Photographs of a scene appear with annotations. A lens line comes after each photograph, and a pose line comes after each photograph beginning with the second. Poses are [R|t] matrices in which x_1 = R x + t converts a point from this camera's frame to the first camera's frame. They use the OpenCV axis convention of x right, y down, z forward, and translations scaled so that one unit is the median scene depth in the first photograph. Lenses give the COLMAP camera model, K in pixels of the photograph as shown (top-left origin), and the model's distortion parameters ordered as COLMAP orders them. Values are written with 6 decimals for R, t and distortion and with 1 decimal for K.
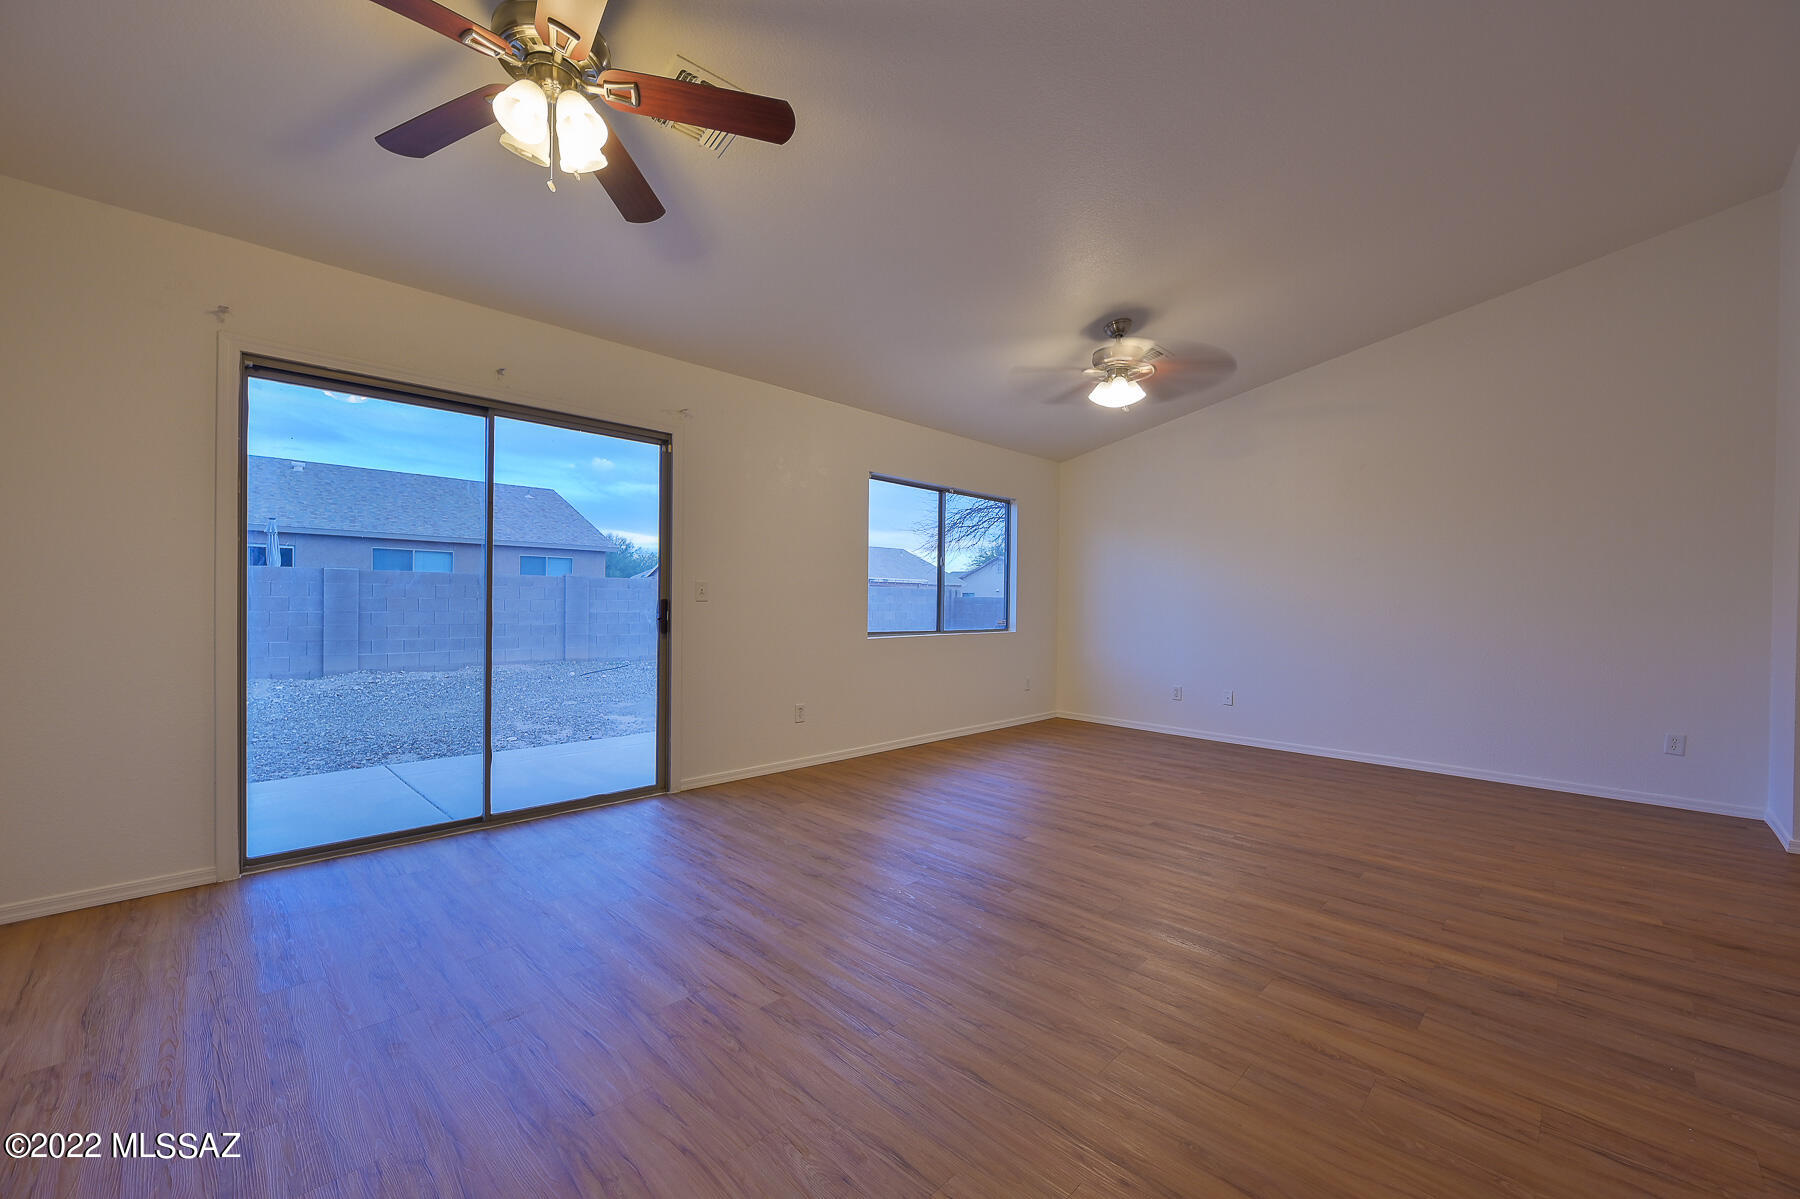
lens RADIAL K [[707.0, 0, 906.0], [0, 707.0, 607.1], [0, 0, 1]] dist [-0.001455, -0.000126]
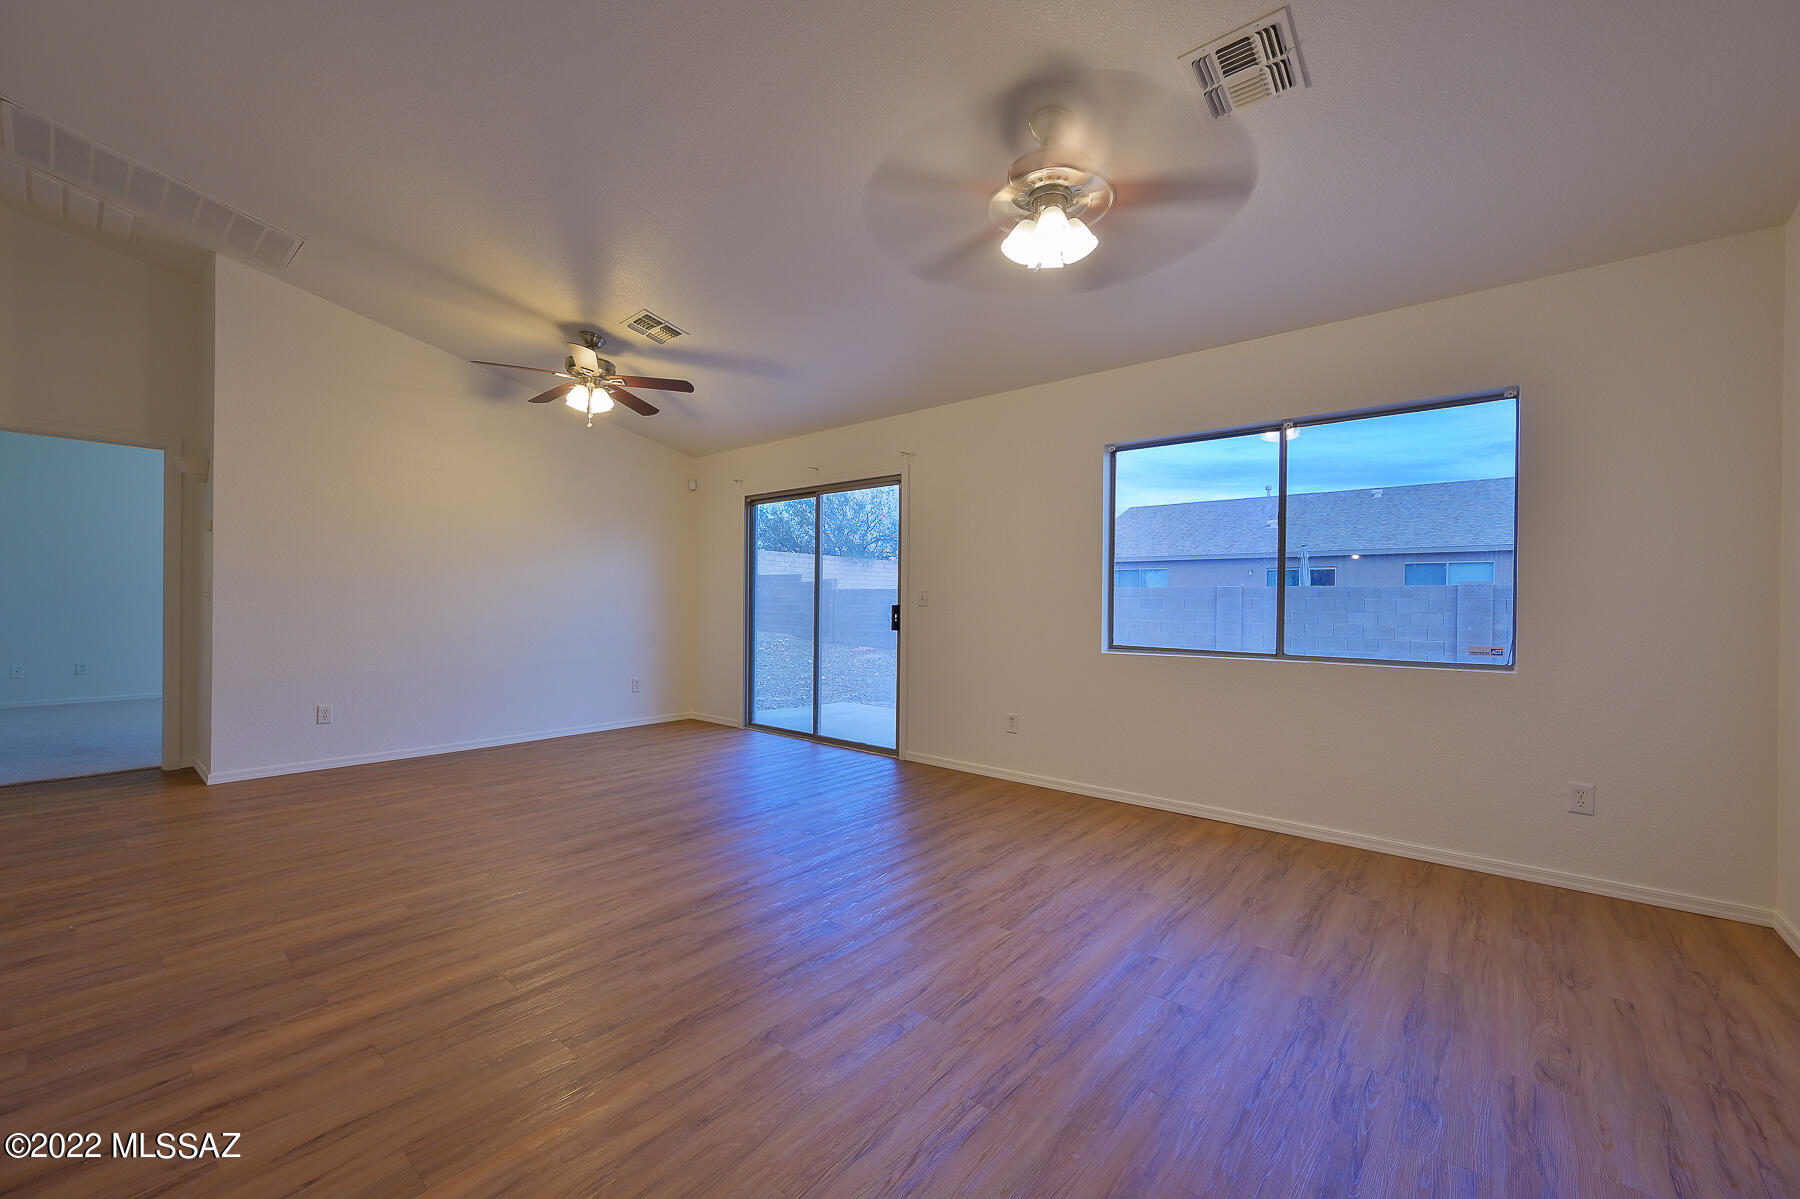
lens RADIAL K [[707.0, 0, 893.7], [0, 707.0, 600.7], [0, 0, 1]] dist [-0.001455, -0.000126]
pose [[0.074636, -0.018117, -0.997046, 0.761925], [-0.015817, 0.999688, -0.019349, 0.005394], [0.997085, 0.017215, 0.074326, 0.734852]]
